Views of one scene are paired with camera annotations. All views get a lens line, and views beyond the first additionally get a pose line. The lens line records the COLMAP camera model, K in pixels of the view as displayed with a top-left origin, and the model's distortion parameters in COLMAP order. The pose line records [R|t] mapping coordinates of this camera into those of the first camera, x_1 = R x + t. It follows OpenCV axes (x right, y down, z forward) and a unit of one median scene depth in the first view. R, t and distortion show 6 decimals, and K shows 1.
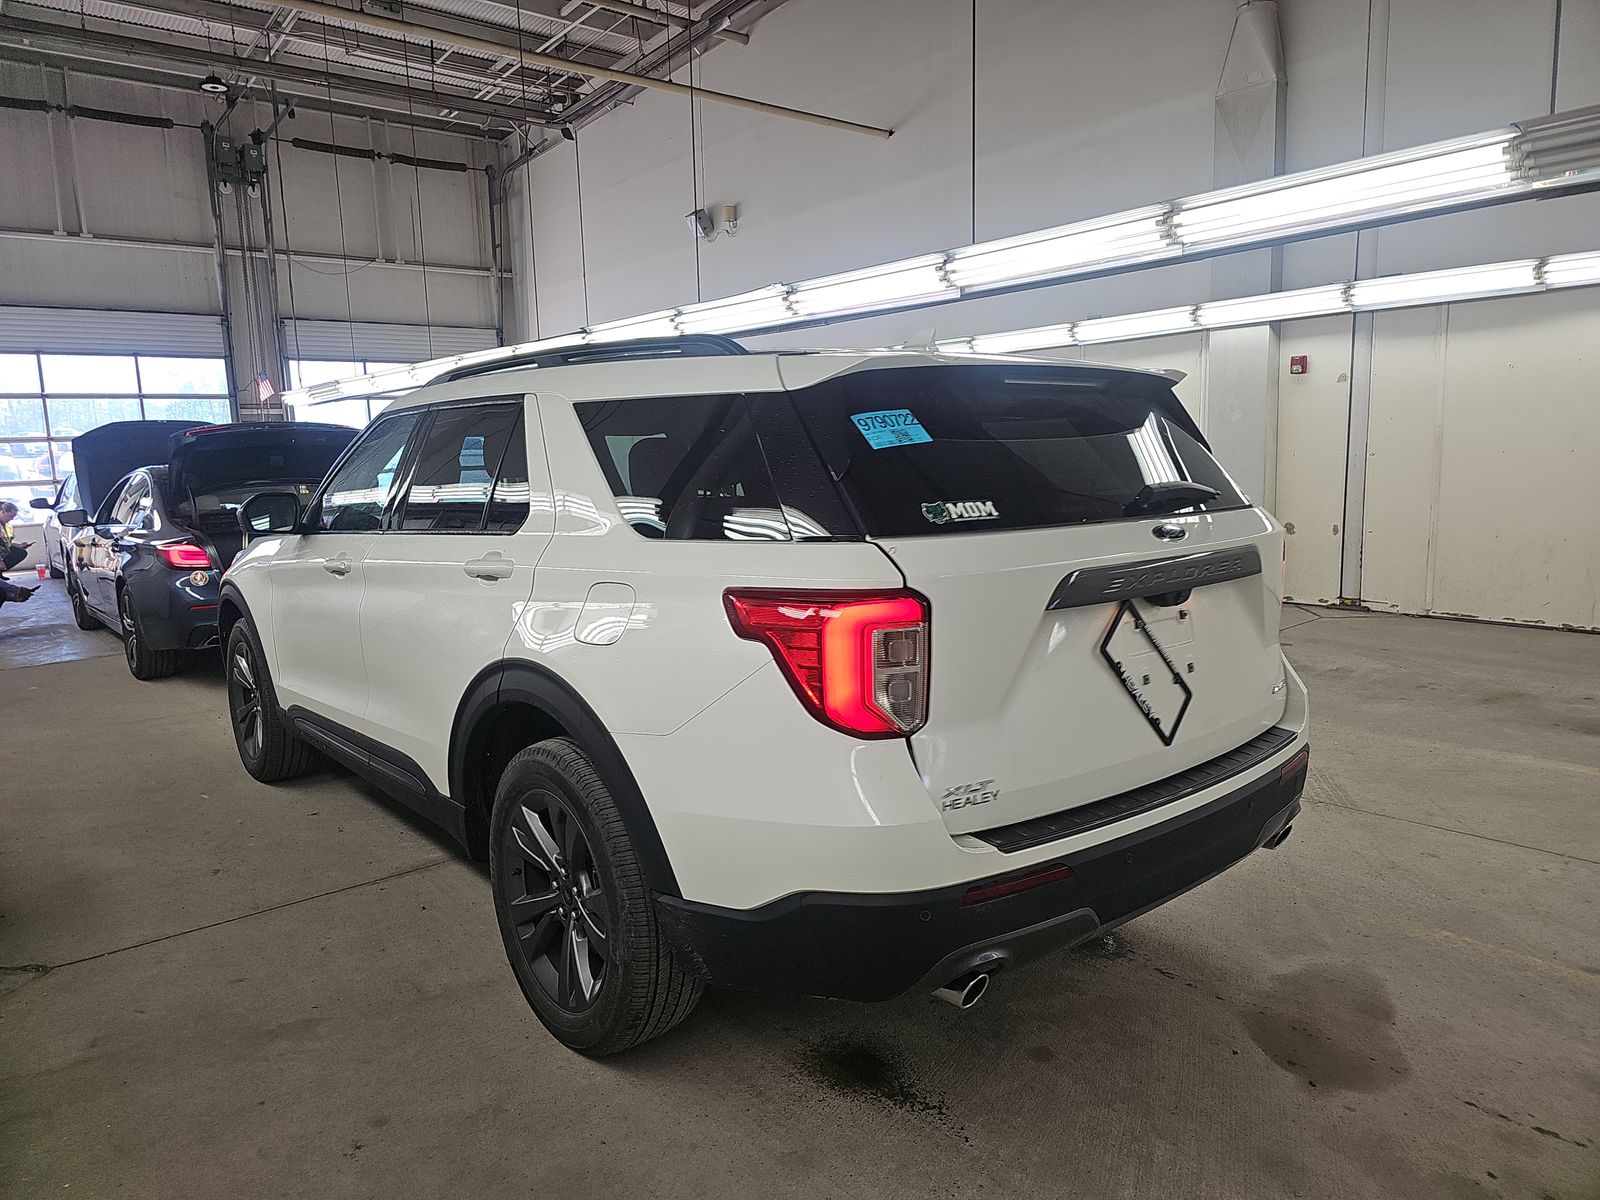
lens RADIAL K [[1083.5, 0, 798.6], [0, 1083.5, 599.8], [0, 0, 1]] dist [0.048181, -0.044088]
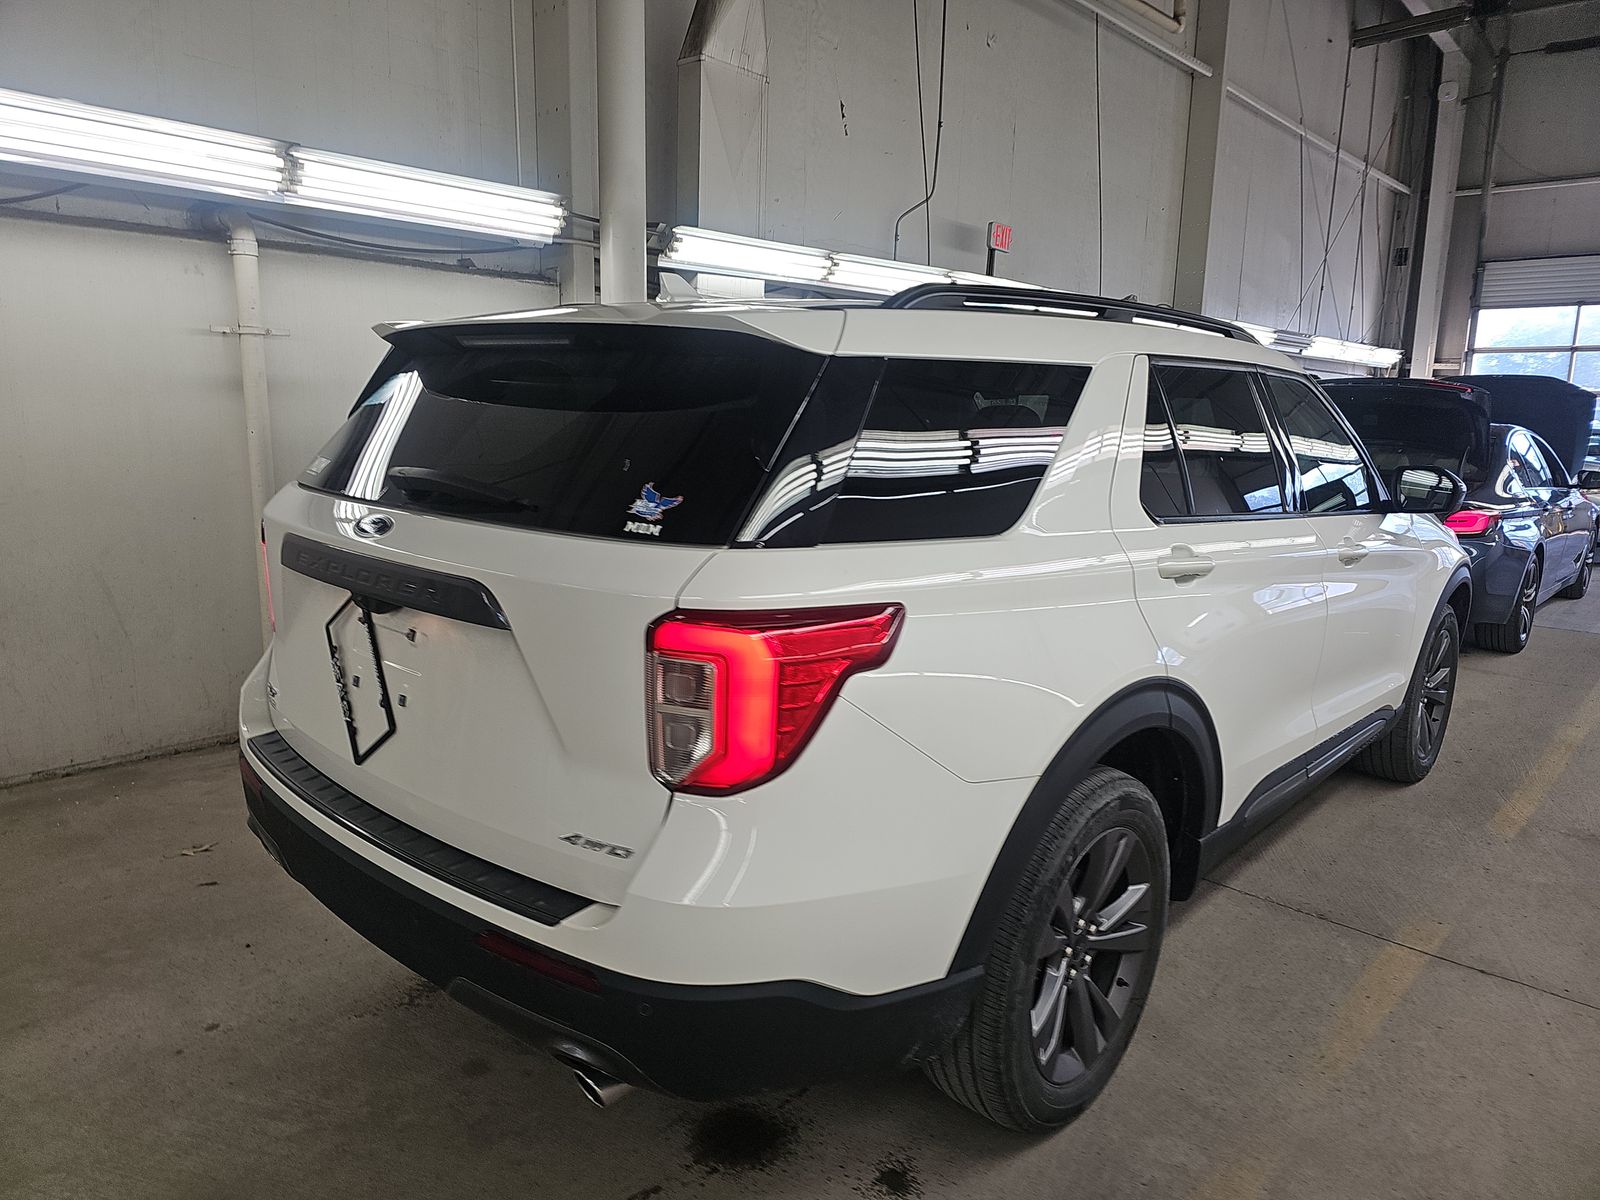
lens RADIAL K [[1083.5, 0, 809.9], [0, 1083.5, 597.4], [0, 0, 1]] dist [0.048181, -0.044088]
pose [[0.176369, 0.208891, -0.961904, 0.244184], [-0.169048, 0.969131, 0.179465, -0.043167], [0.969699, 0.130956, 0.206237, 0.230578]]
